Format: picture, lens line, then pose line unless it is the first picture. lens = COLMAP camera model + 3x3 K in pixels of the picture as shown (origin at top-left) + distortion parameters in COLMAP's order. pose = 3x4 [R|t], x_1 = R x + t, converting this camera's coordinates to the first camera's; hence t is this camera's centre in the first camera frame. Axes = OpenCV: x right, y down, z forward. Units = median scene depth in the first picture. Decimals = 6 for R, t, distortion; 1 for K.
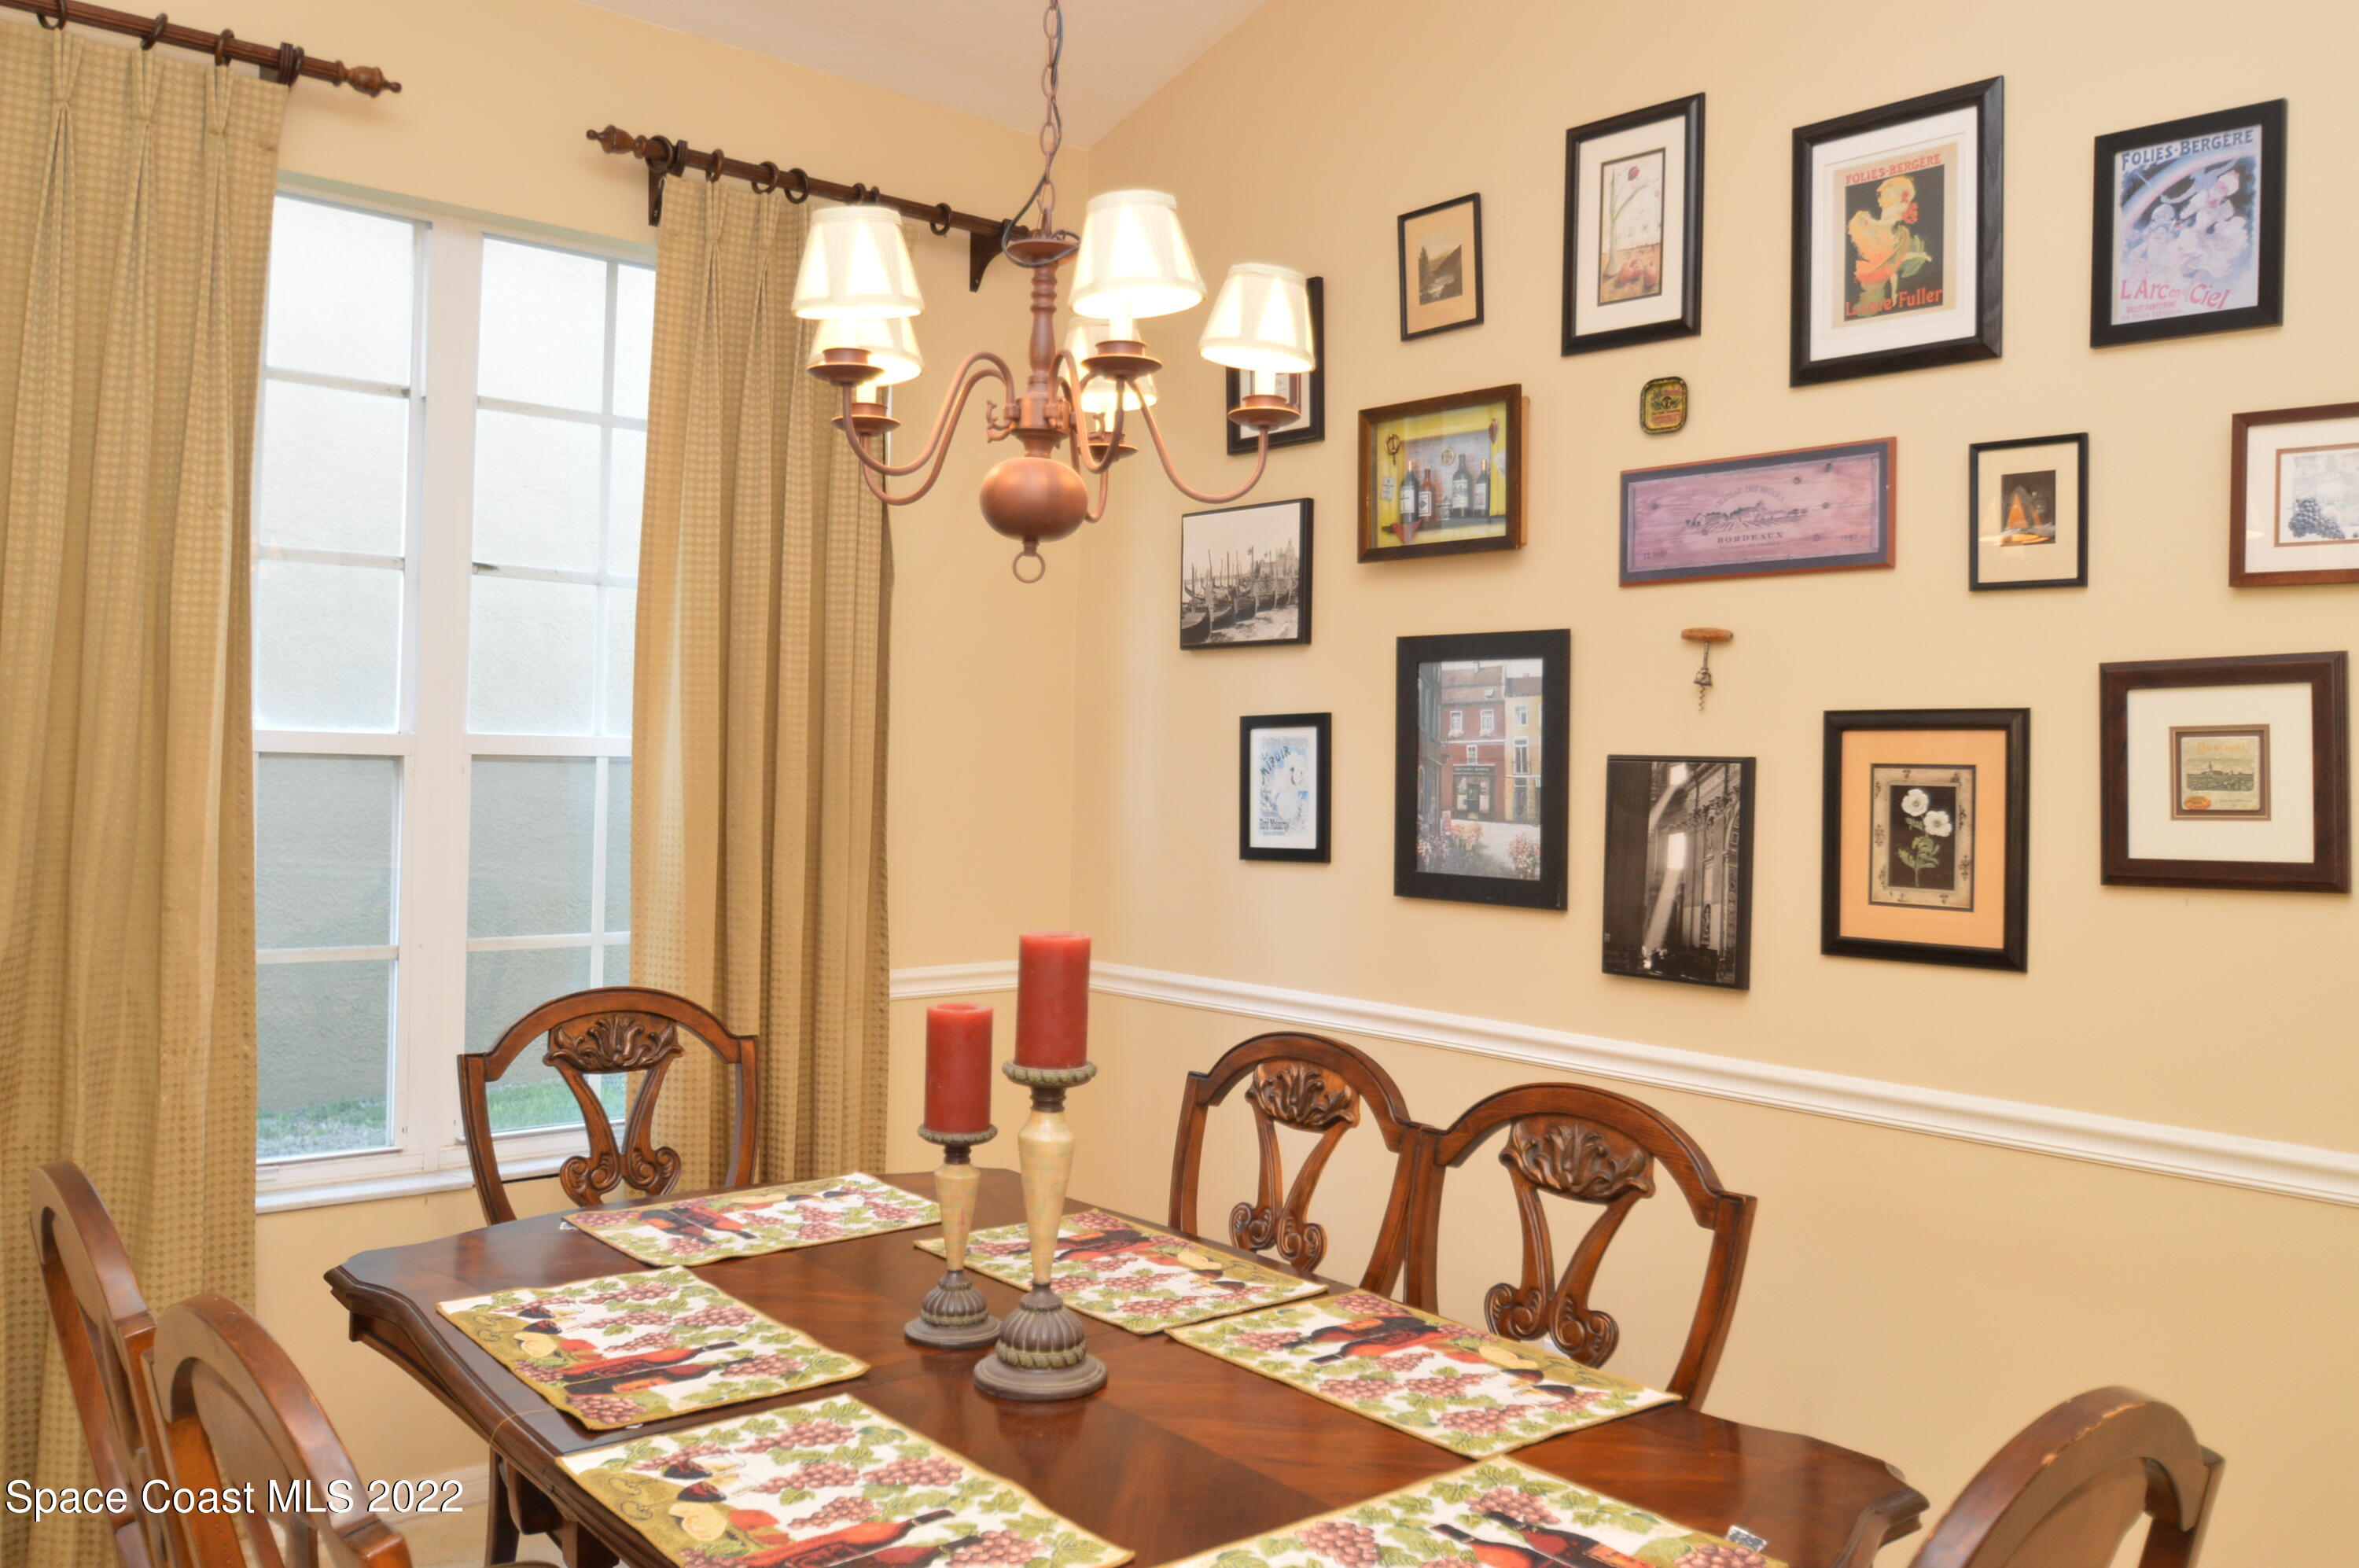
lens RADIAL K [[1855.2, 0, 1167.2], [0, 1855.2, 773.1], [0, 0, 1]] dist [-0.058484, 0.022984]
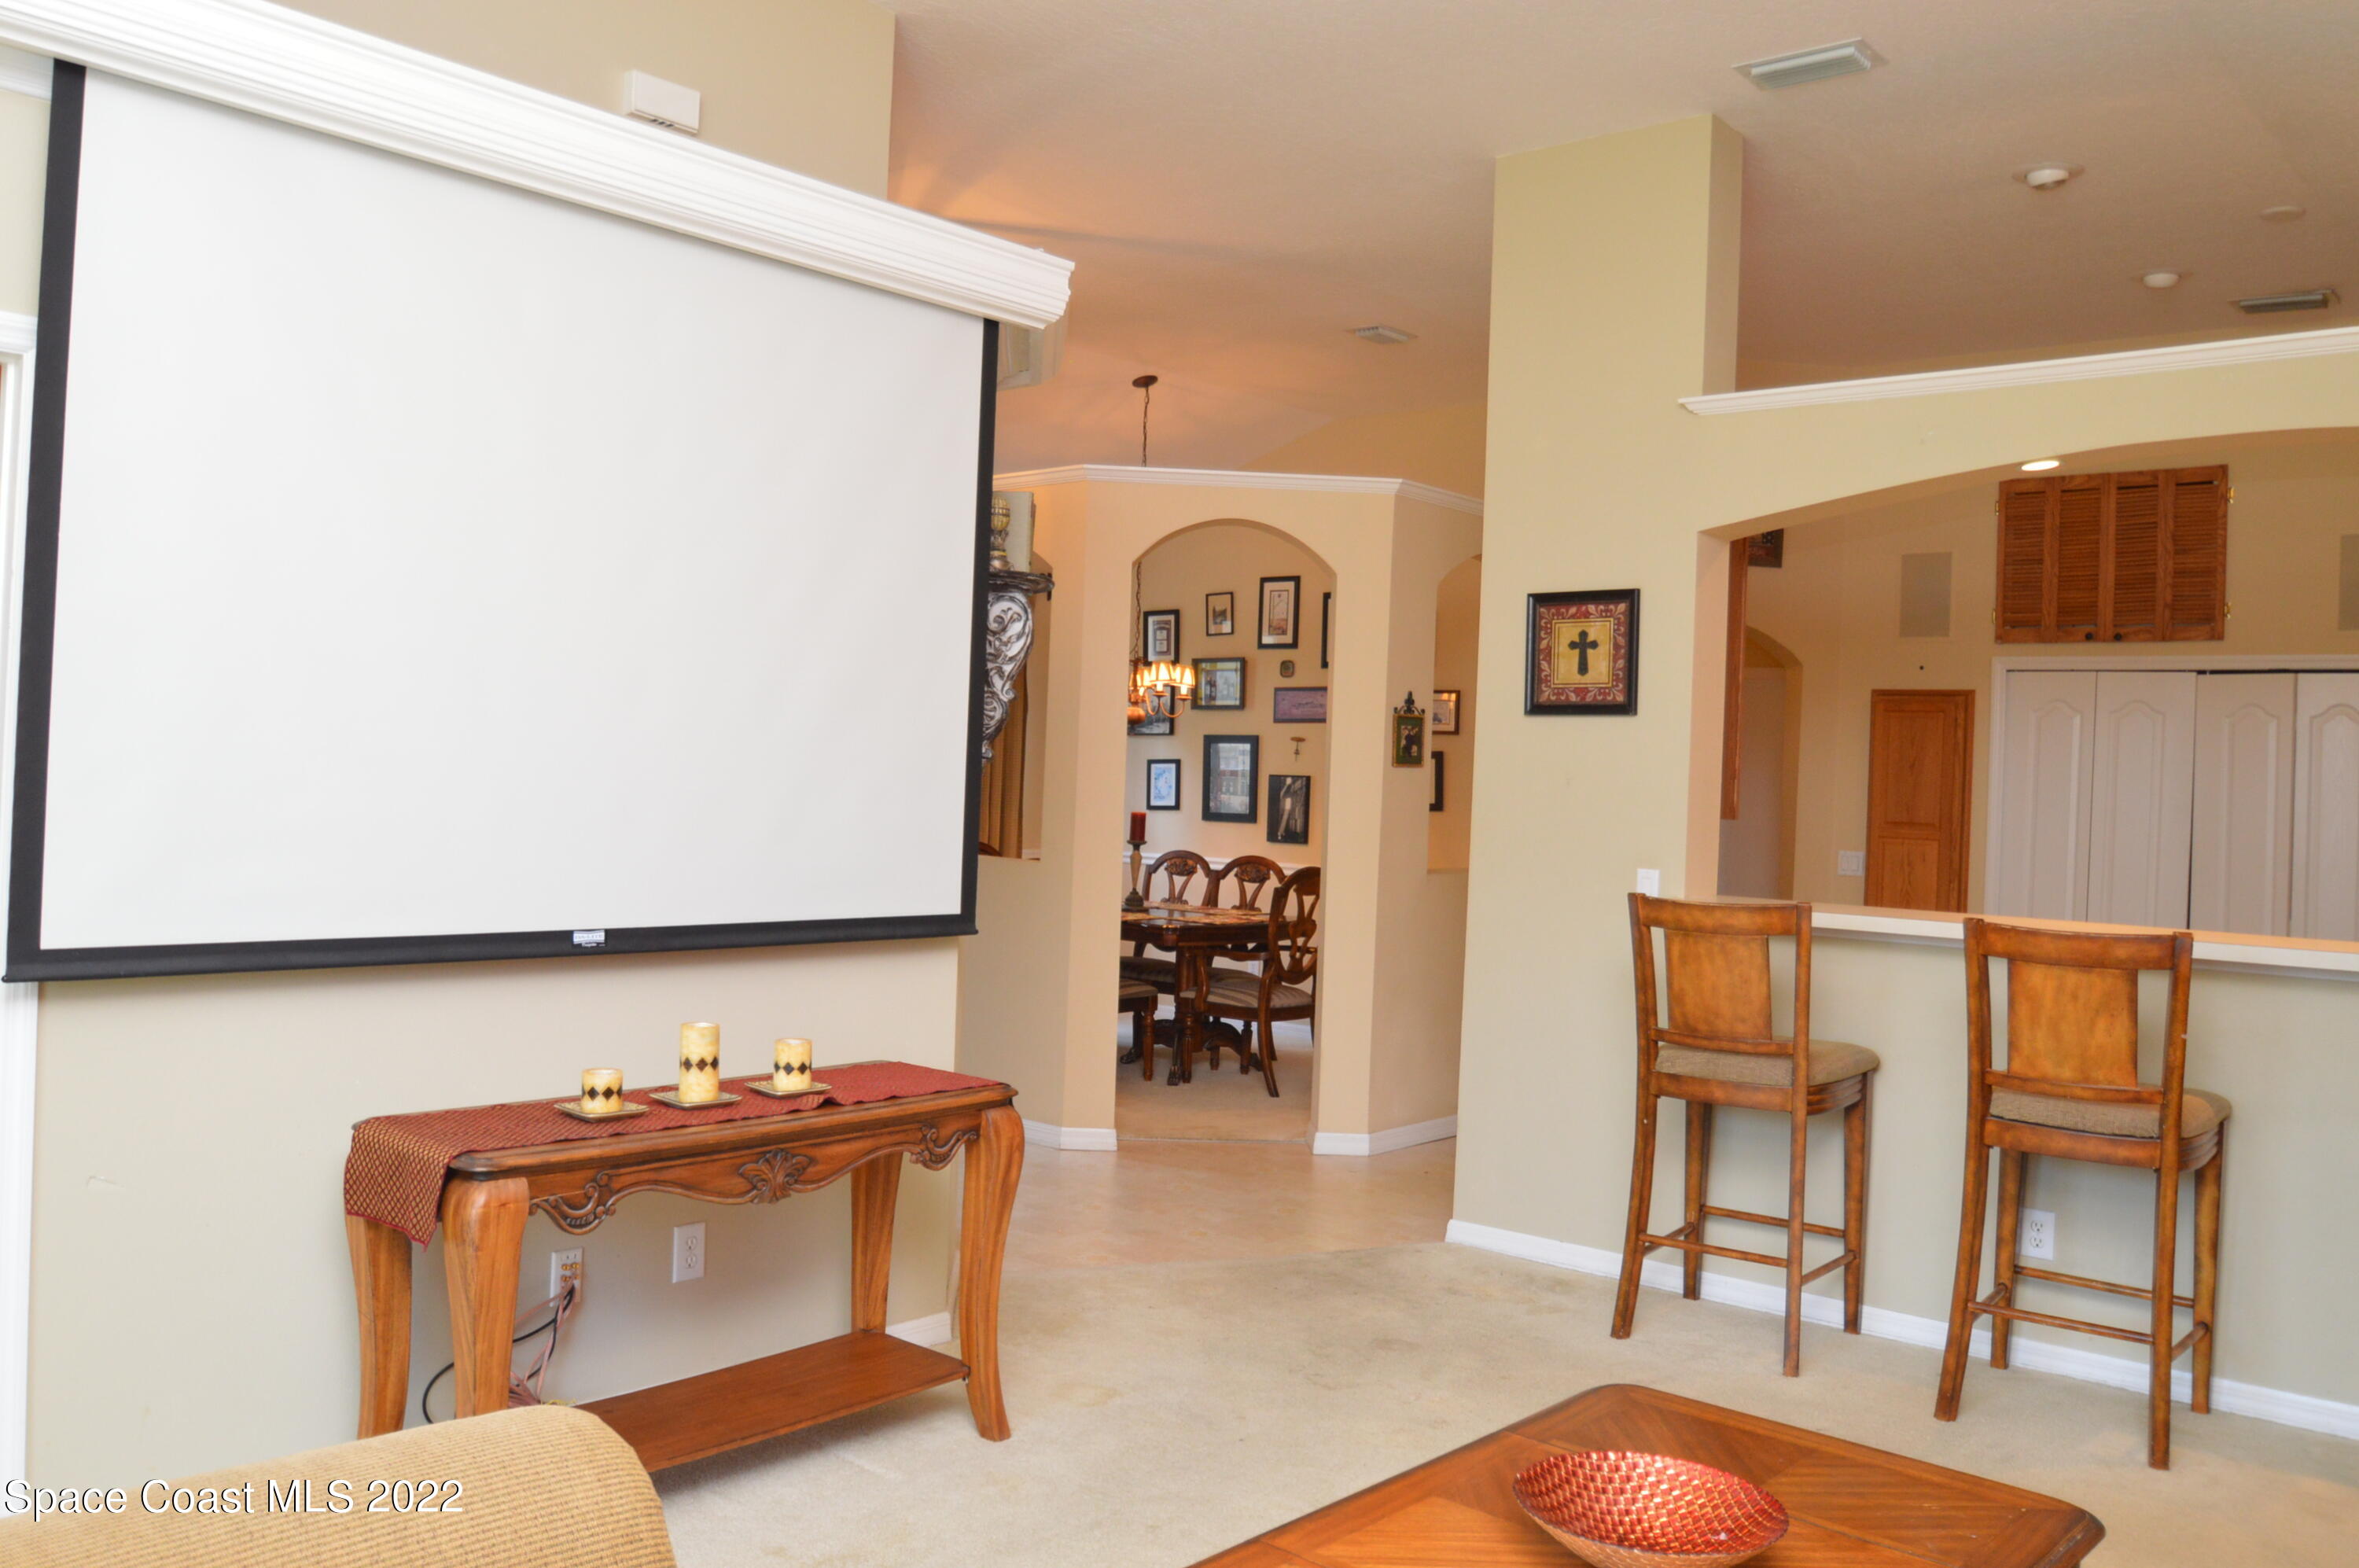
lens RADIAL K [[1855.2, 0, 1180.5], [0, 1855.2, 784.3], [0, 0, 1]] dist [-0.058484, 0.022984]
pose [[0.990189, 0.011428, 0.139266, -0.381759], [-0.011068, 0.999933, -0.003360, 0.020885], [-0.139295, 0.001786, 0.990249, -2.275752]]
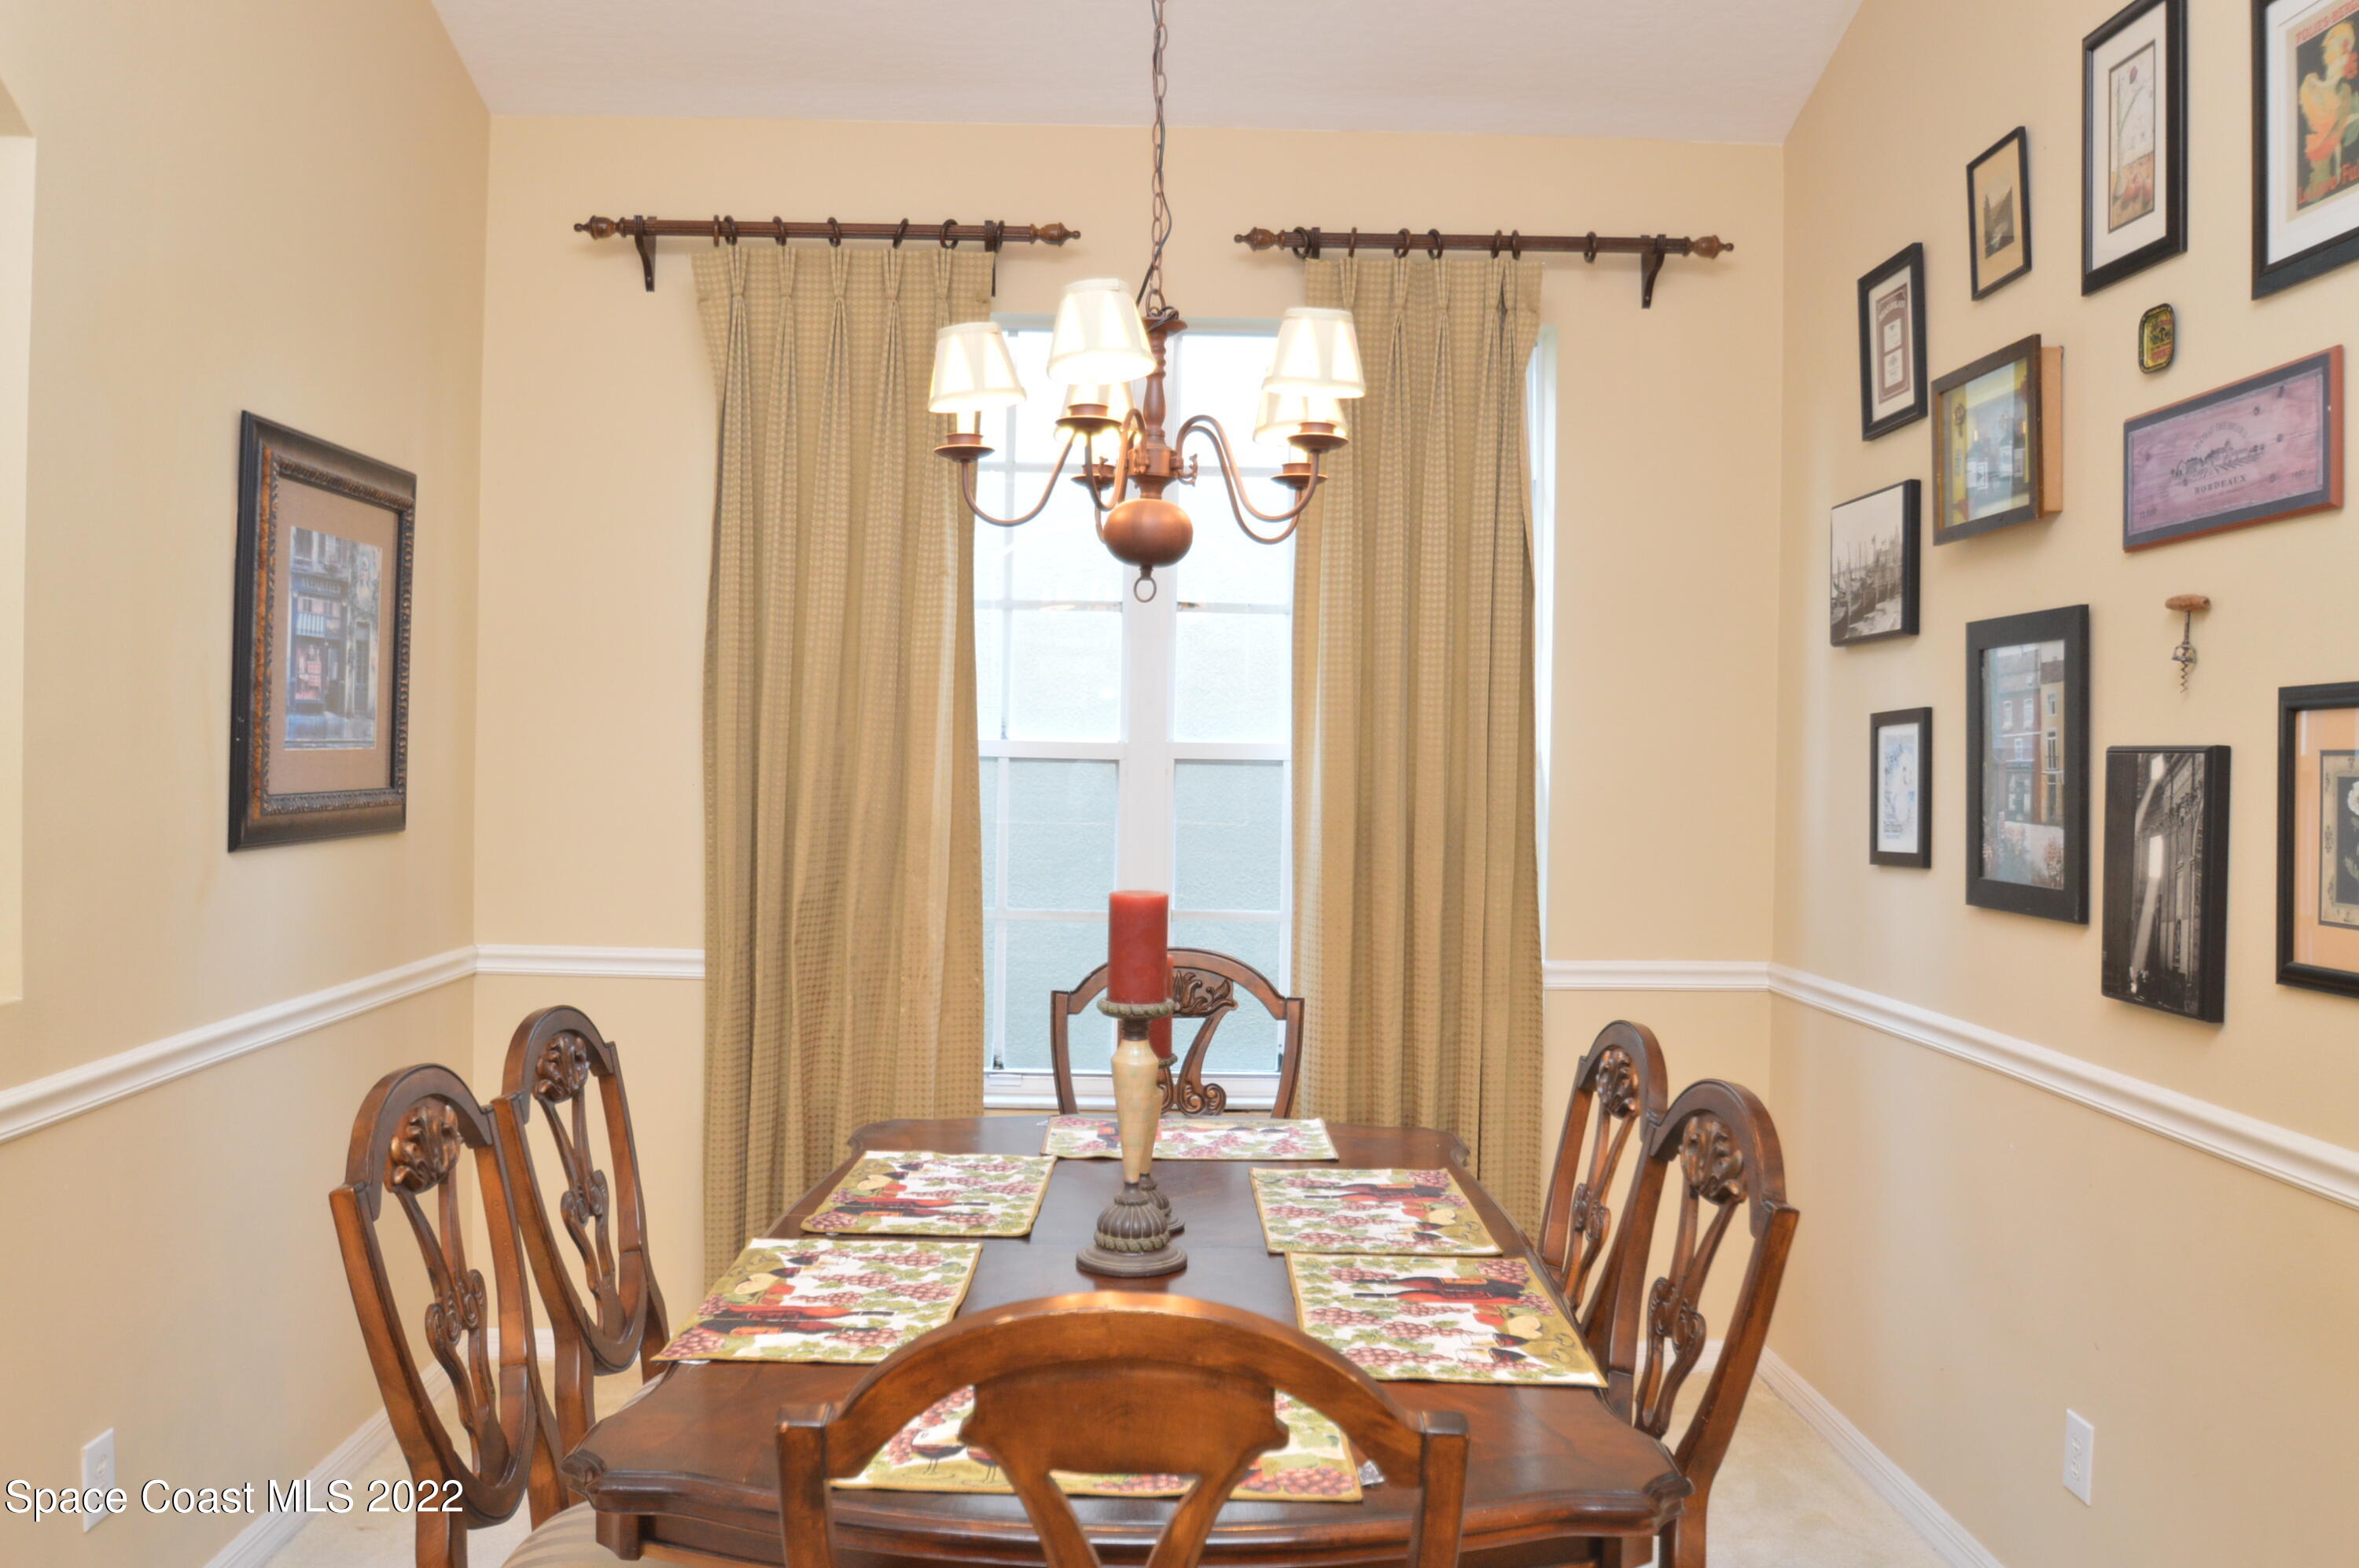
lens RADIAL K [[1855.2, 0, 1160.5], [0, 1855.2, 773.3], [0, 0, 1]] dist [-0.058484, 0.022984]
pose [[0.768181, -0.003461, -0.640224, 0.461282], [-0.003808, 0.999943, -0.009975, 0.013499], [0.640222, 0.010100, 0.768124, 0.052639]]
